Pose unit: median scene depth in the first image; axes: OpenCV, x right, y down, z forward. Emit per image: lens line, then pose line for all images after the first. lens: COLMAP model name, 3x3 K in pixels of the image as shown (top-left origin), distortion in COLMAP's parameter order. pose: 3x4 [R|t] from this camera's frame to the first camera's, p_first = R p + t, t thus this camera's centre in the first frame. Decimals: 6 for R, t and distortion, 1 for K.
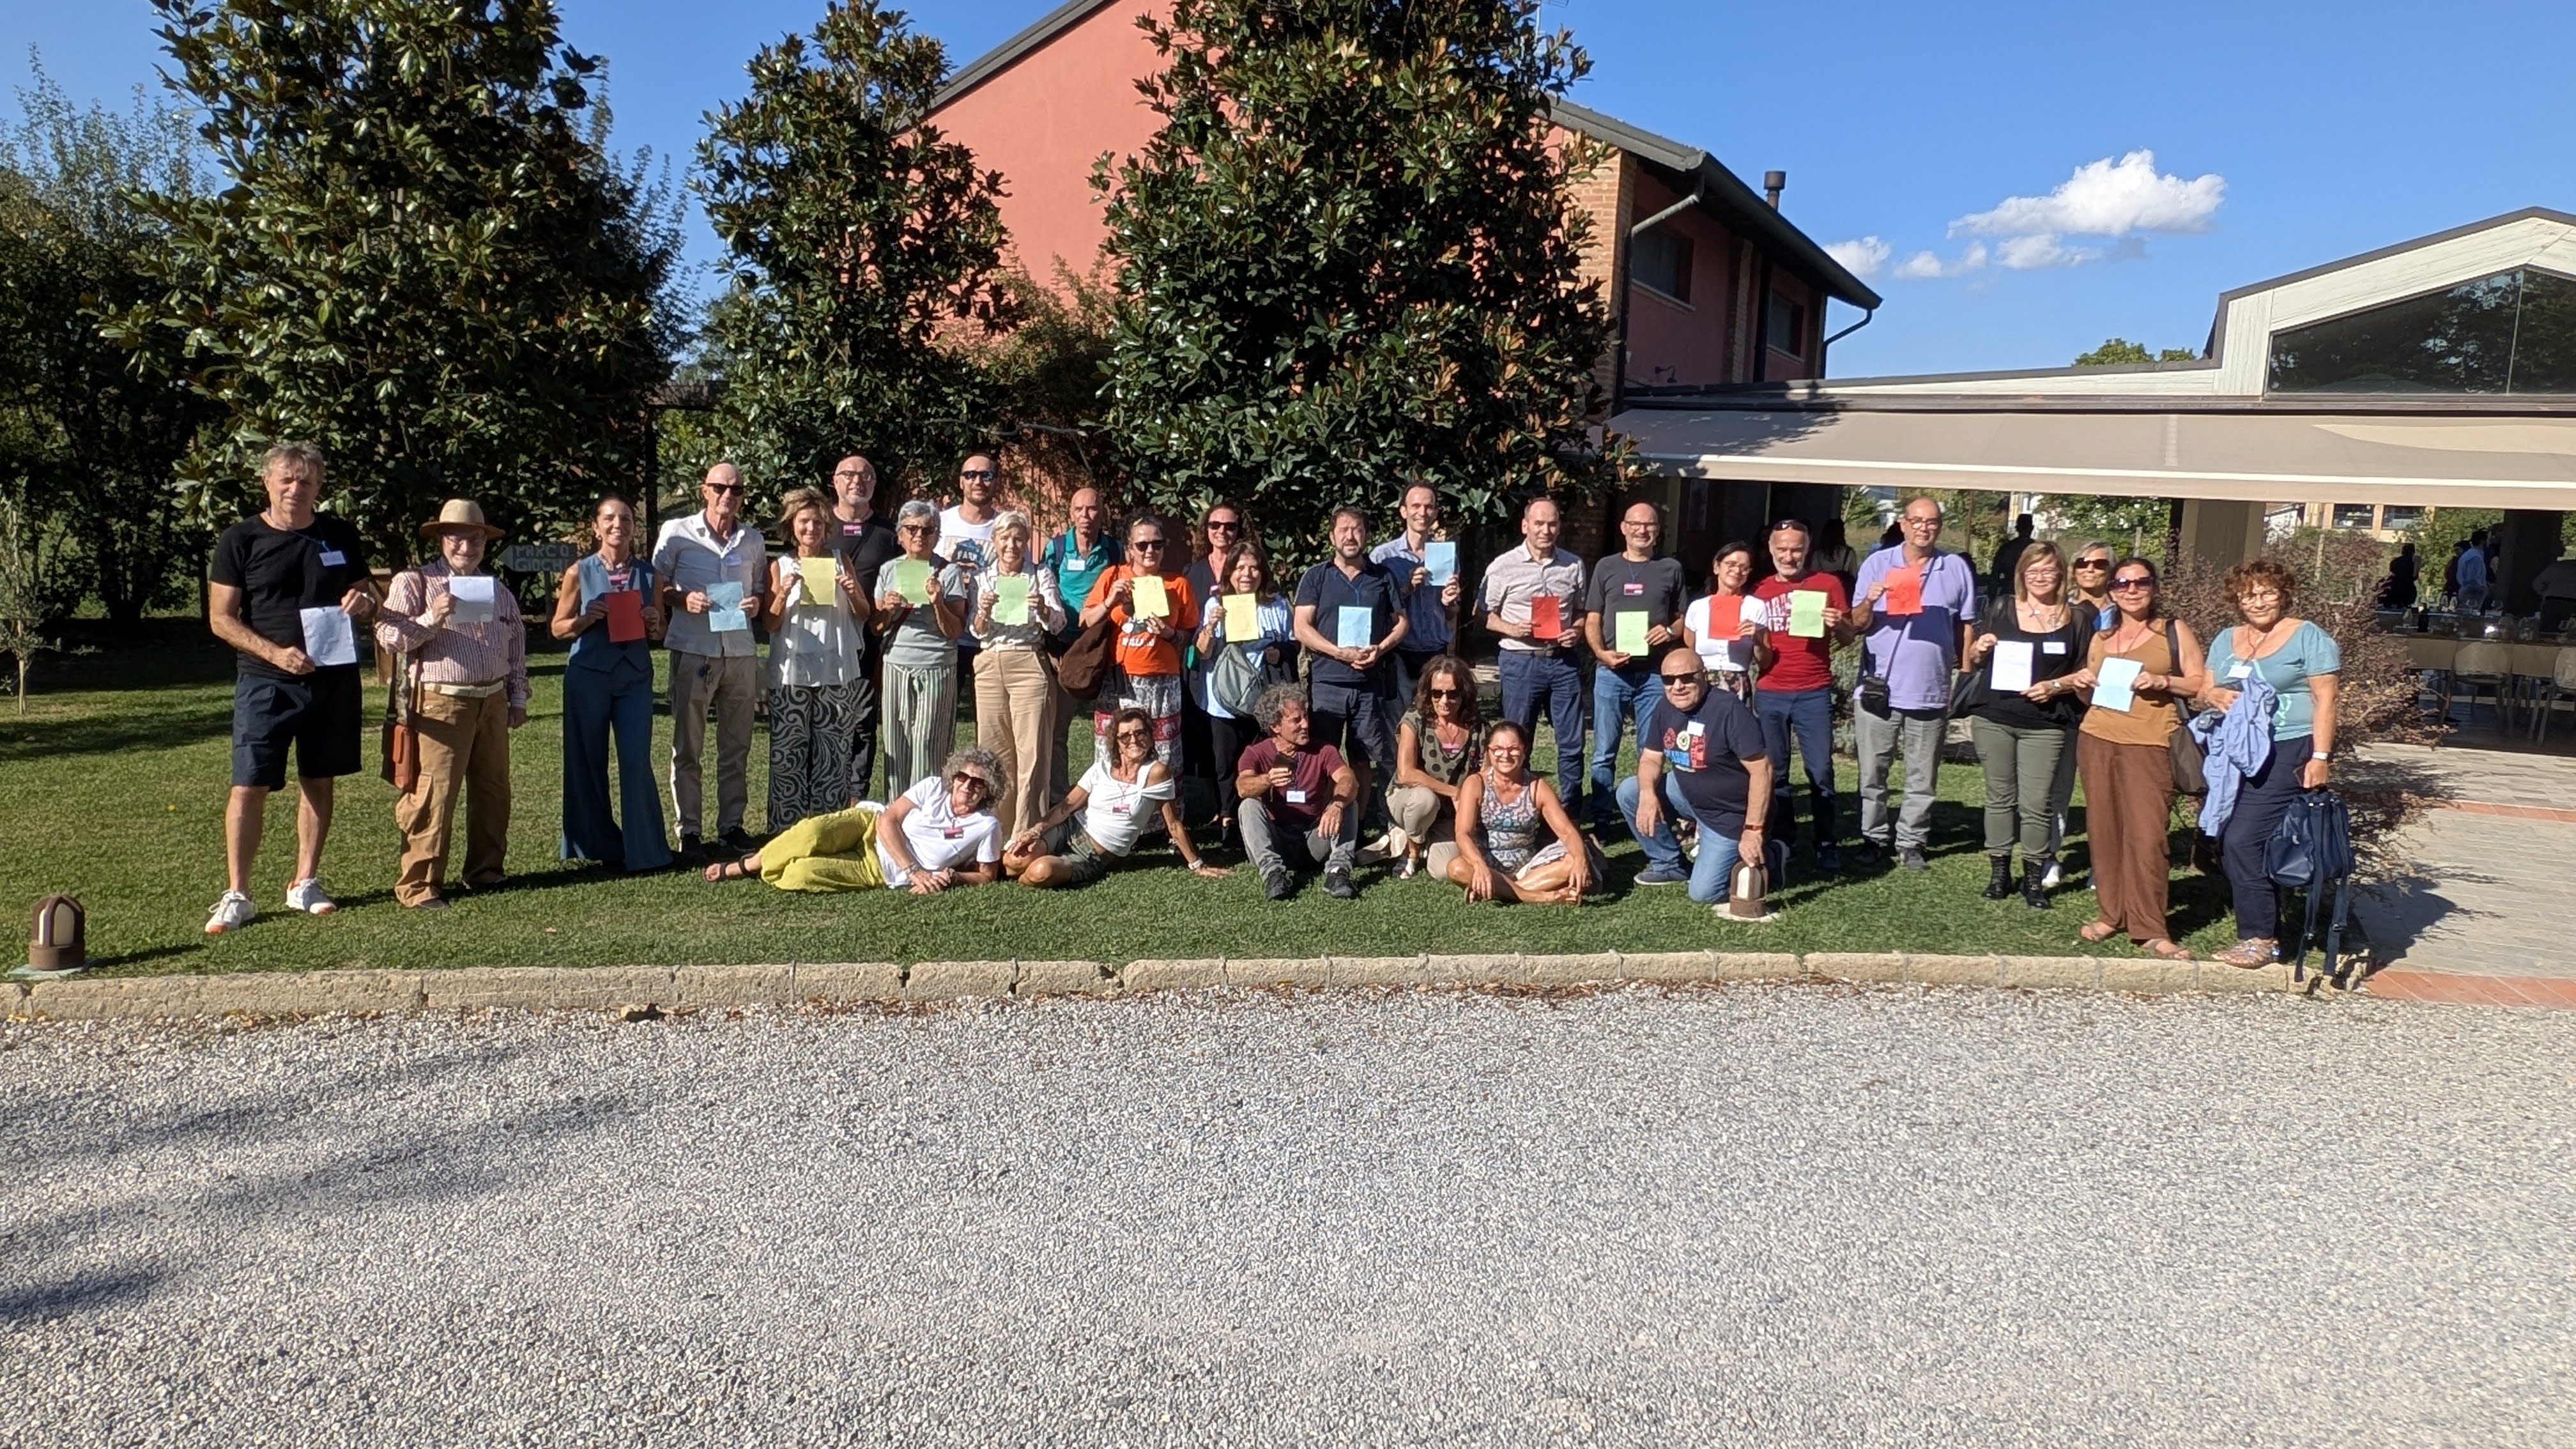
lens RADIAL K [[1662.2, 0, 1304.5], [0, 1662.2, 713.7], [0, 0, 1]] dist [0.034248, -0.027259]
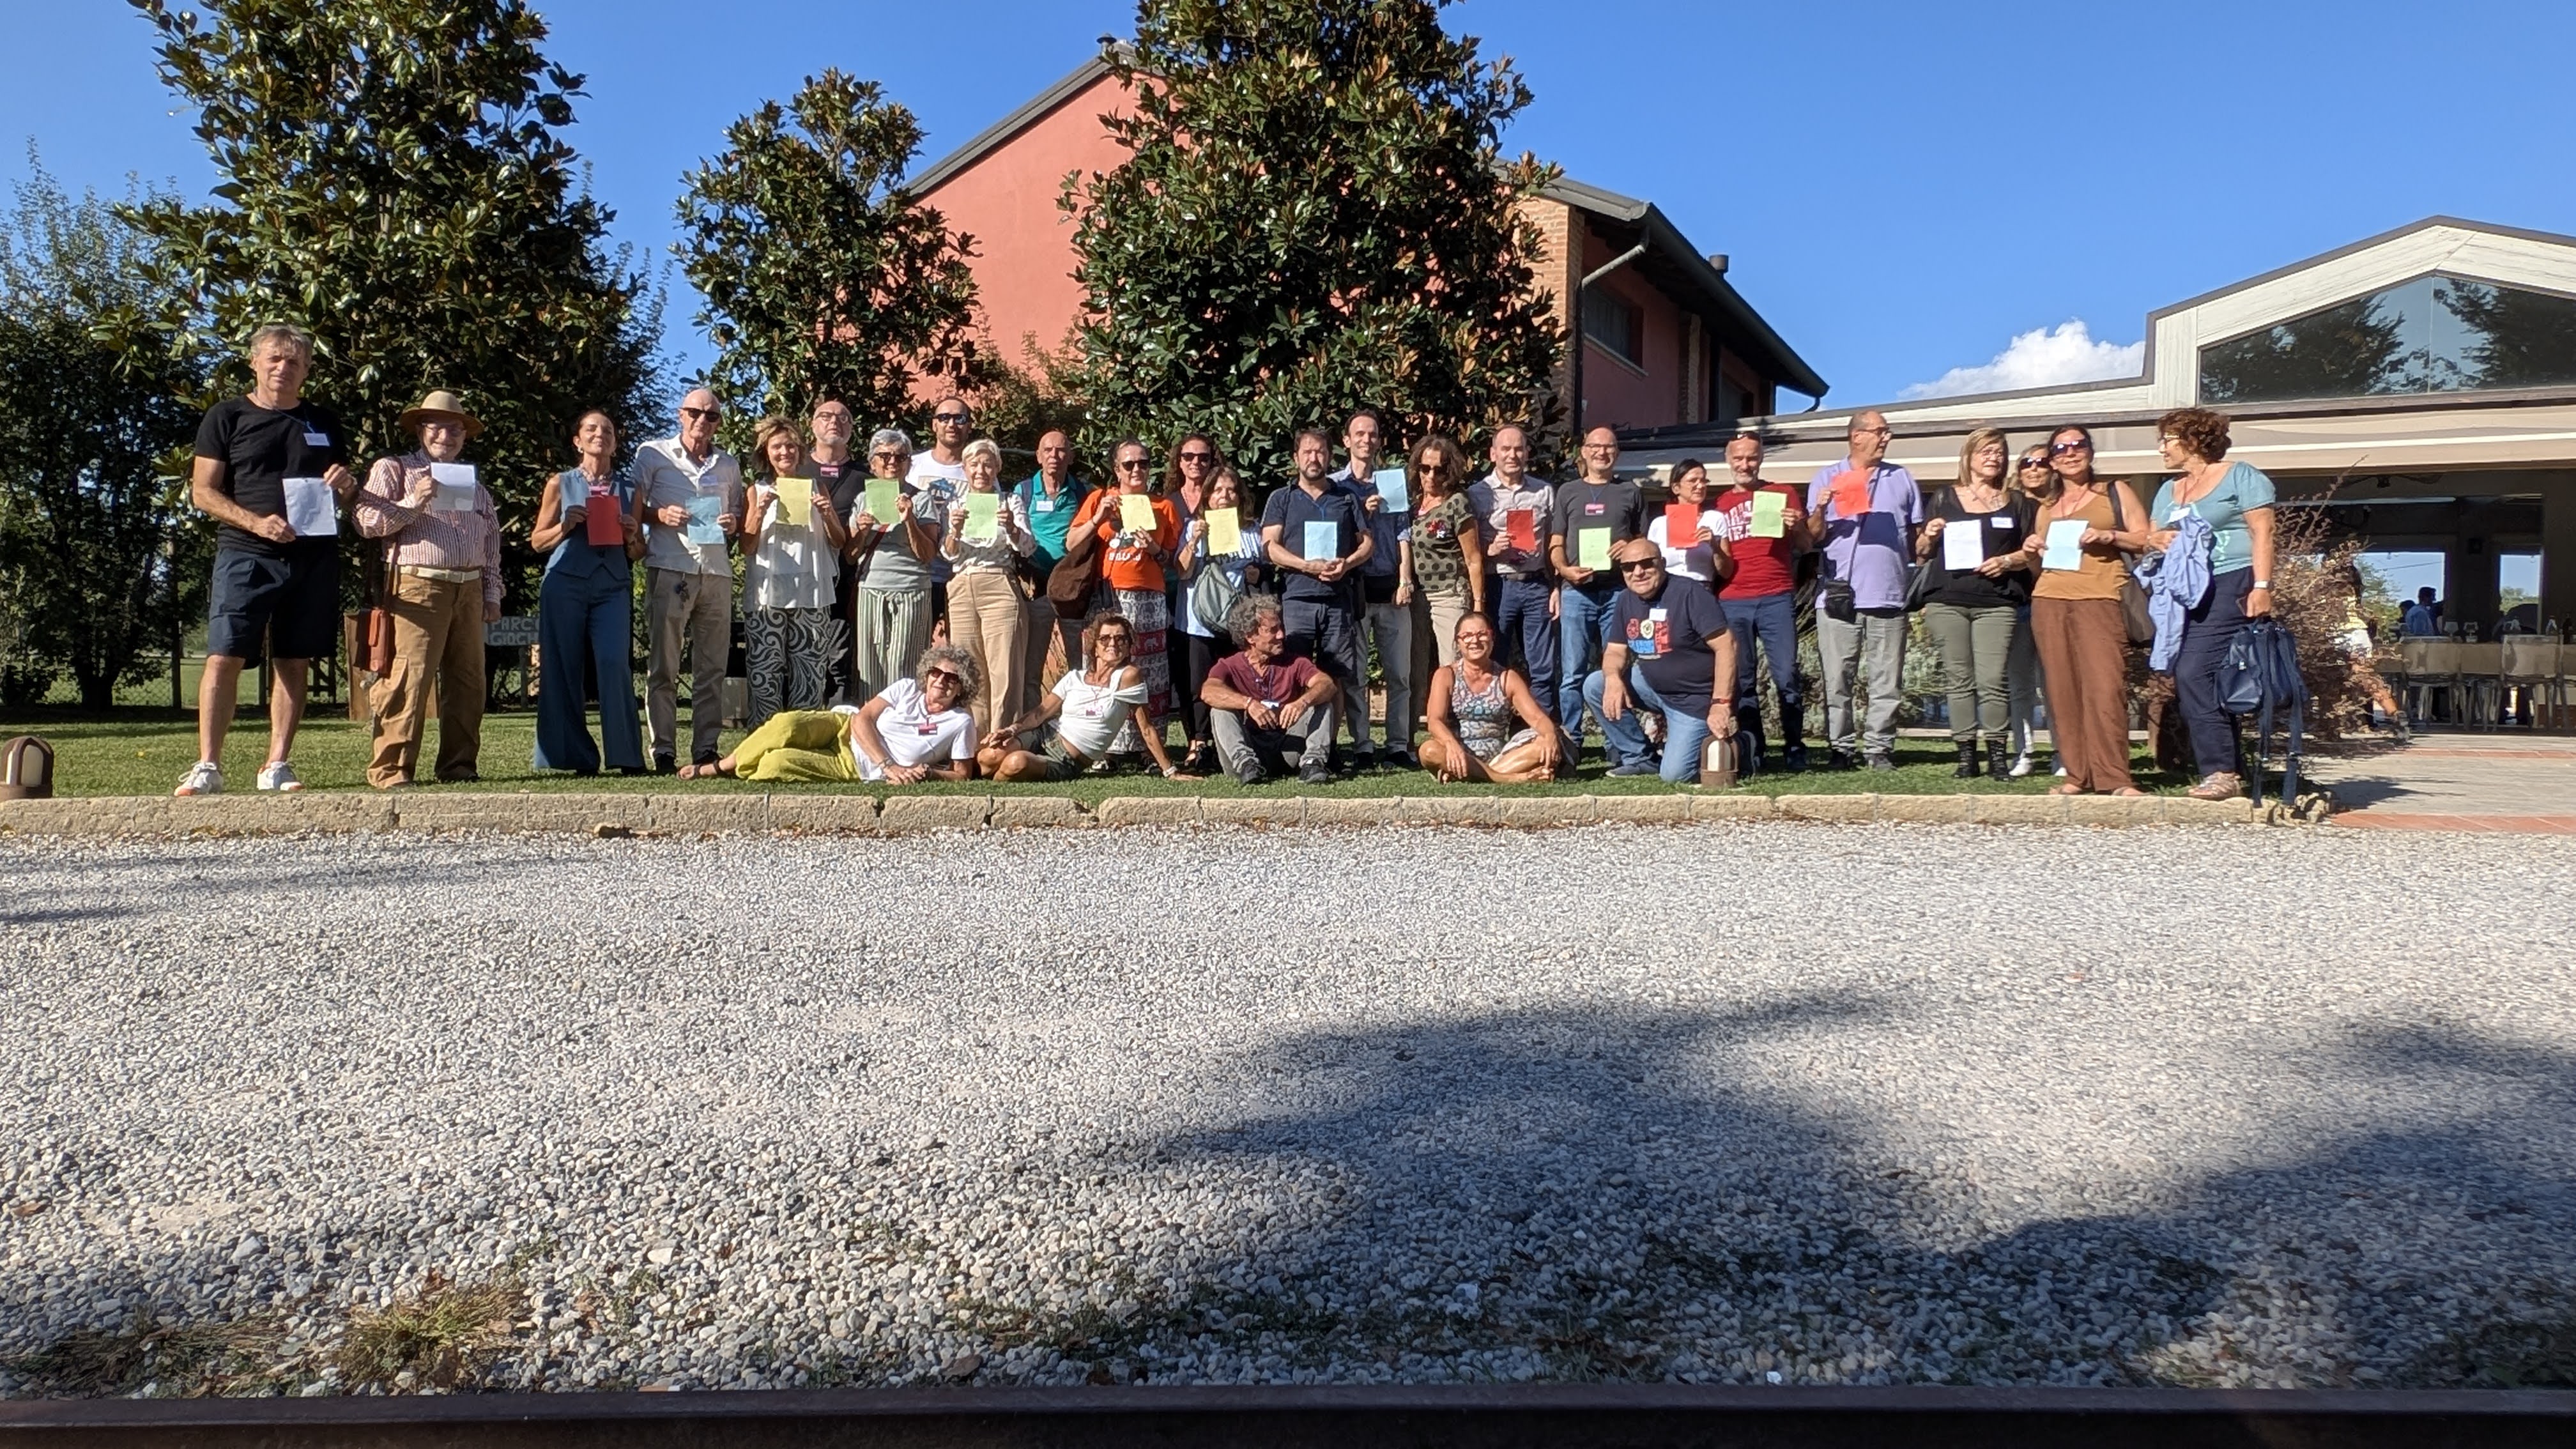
lens RADIAL K [[1662.2, 0, 1304.5], [0, 1662.2, 713.7], [0, 0, 1]] dist [0.034248, -0.027259]
pose [[0.999527, -0.026575, 0.015490, 0.000815], [0.028037, 0.994247, -0.103379, 0.136961], [-0.012654, 0.103764, 0.994521, -0.002525]]
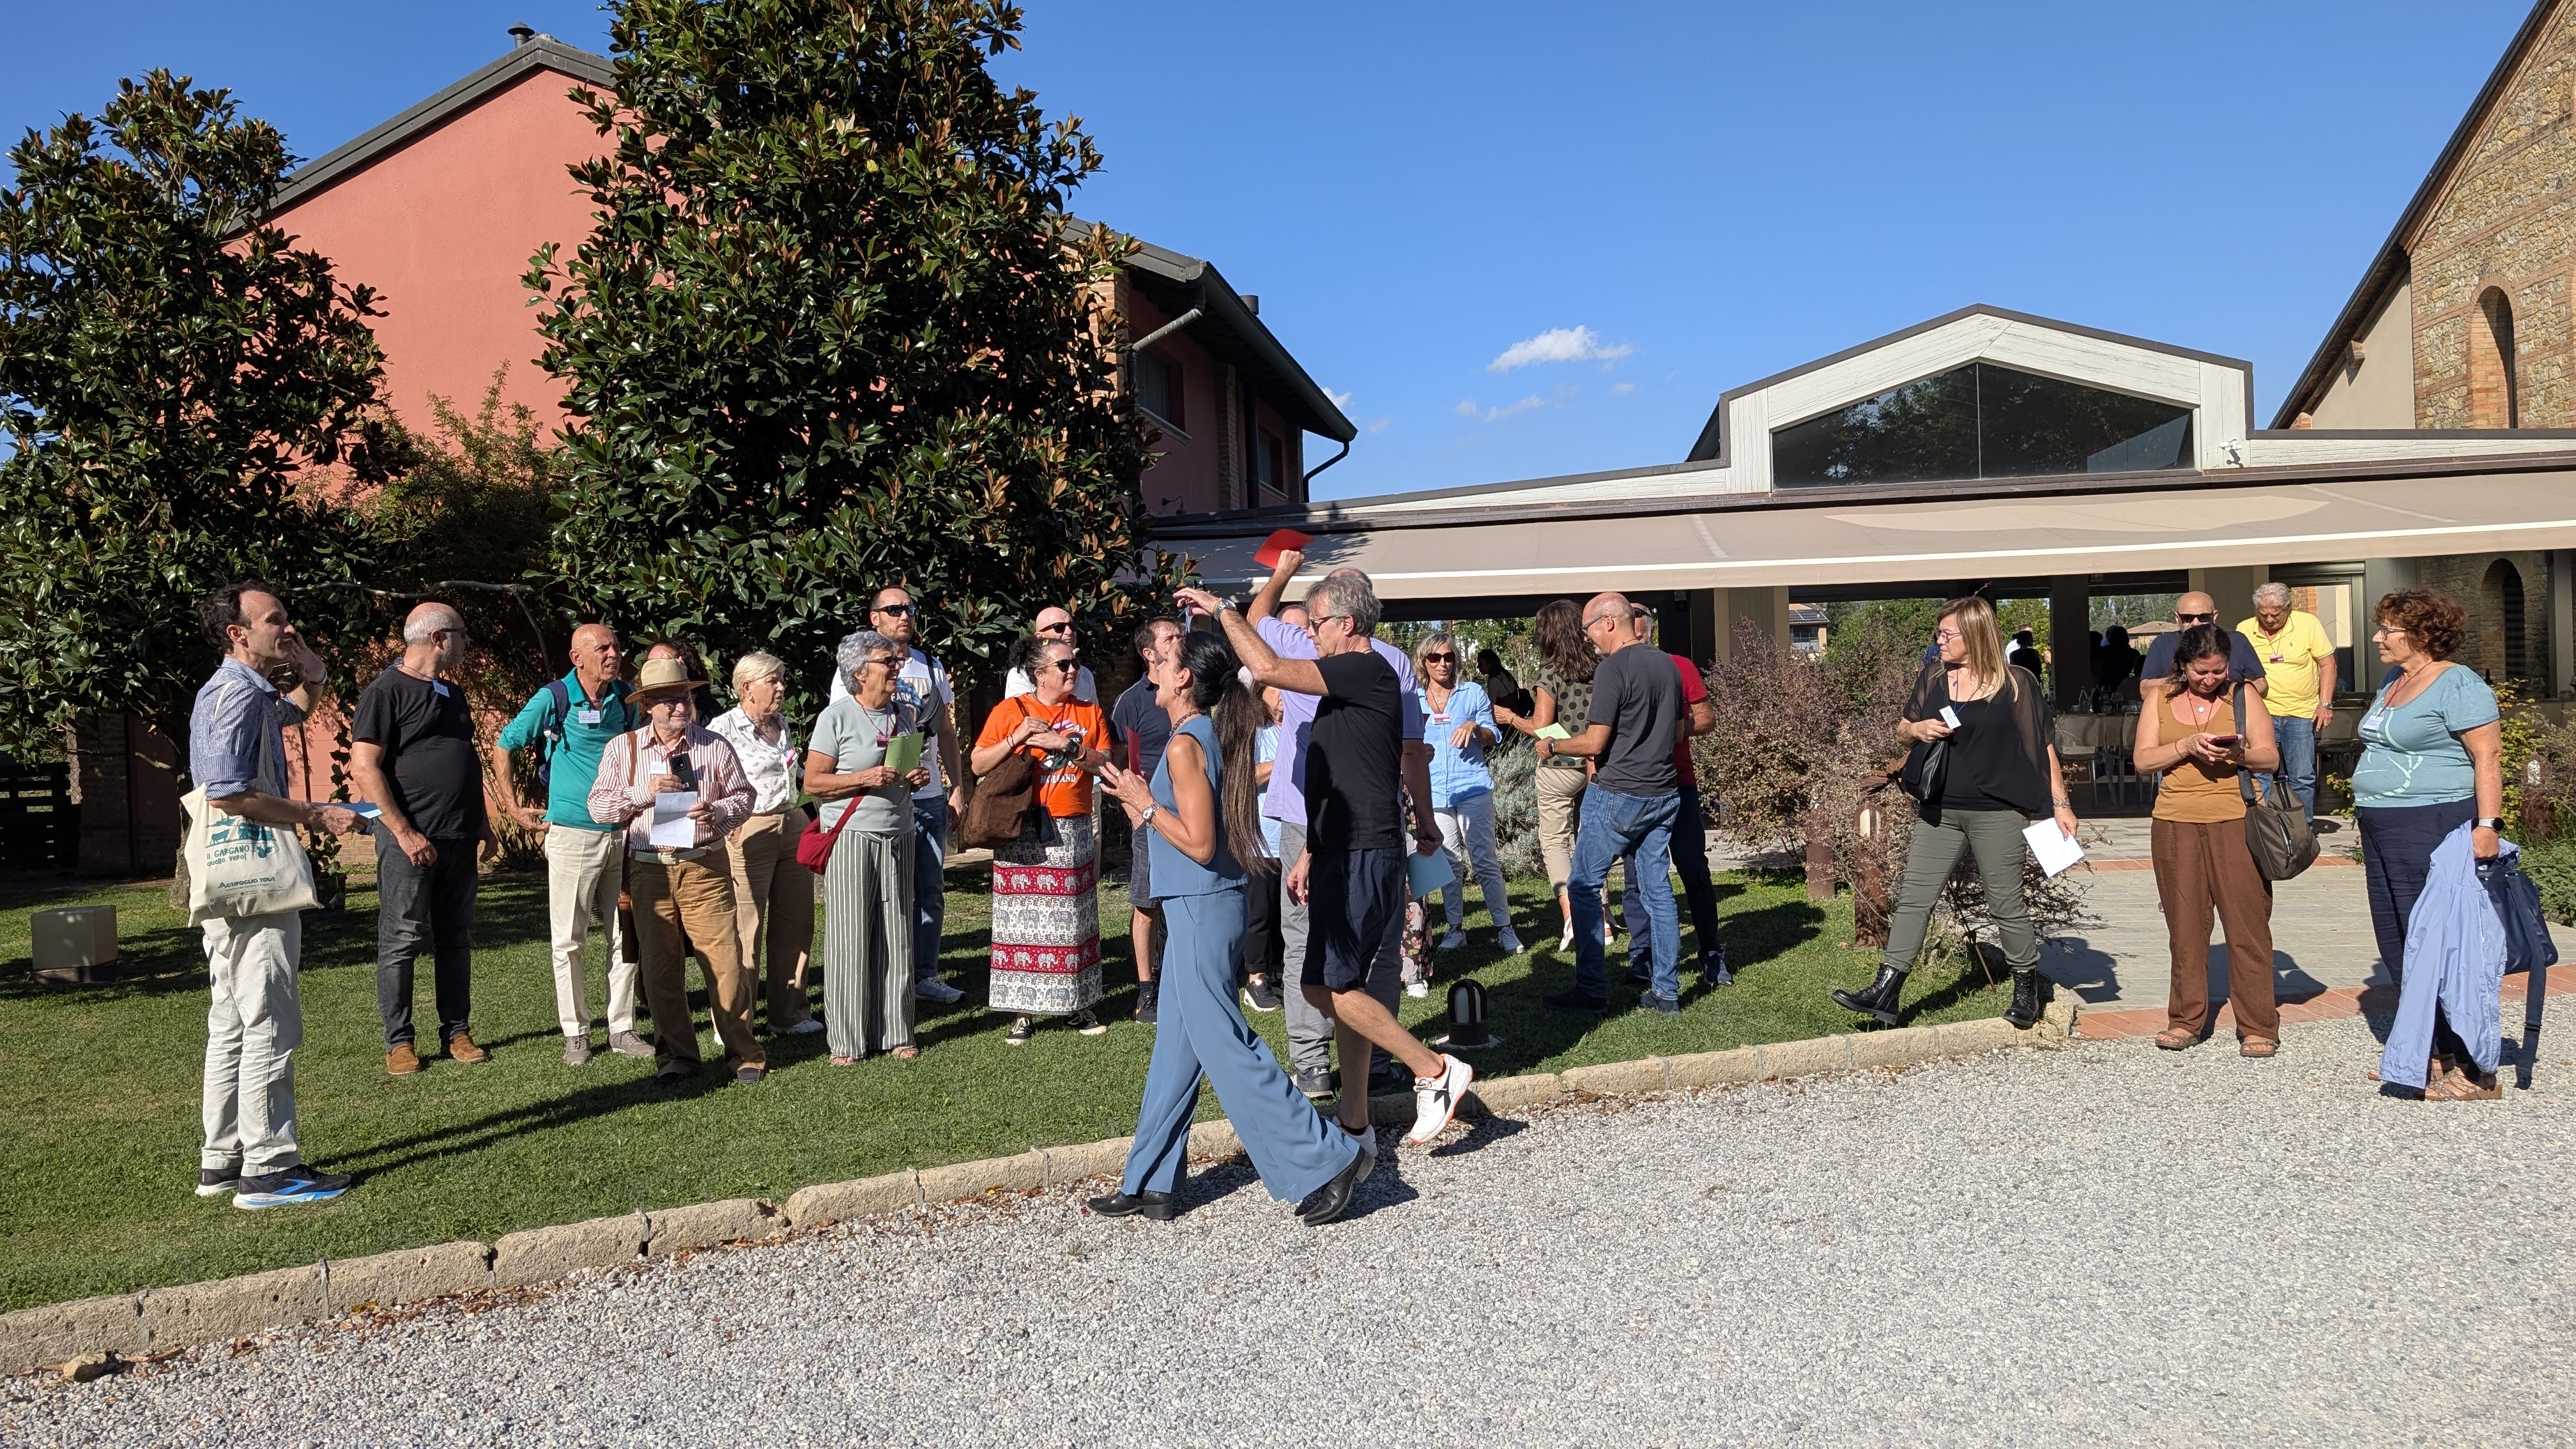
lens RADIAL K [[1868.0, 0, 1253.8], [0, 1868.0, 714.5], [0, 0, 1]] dist [0.051855, -0.042903]
pose [[0.953272, -0.076668, 0.292224, -0.093051], [0.109406, 0.989217, -0.097366, 0.026004], [-0.281609, 0.124788, 0.951380, 0.058523]]
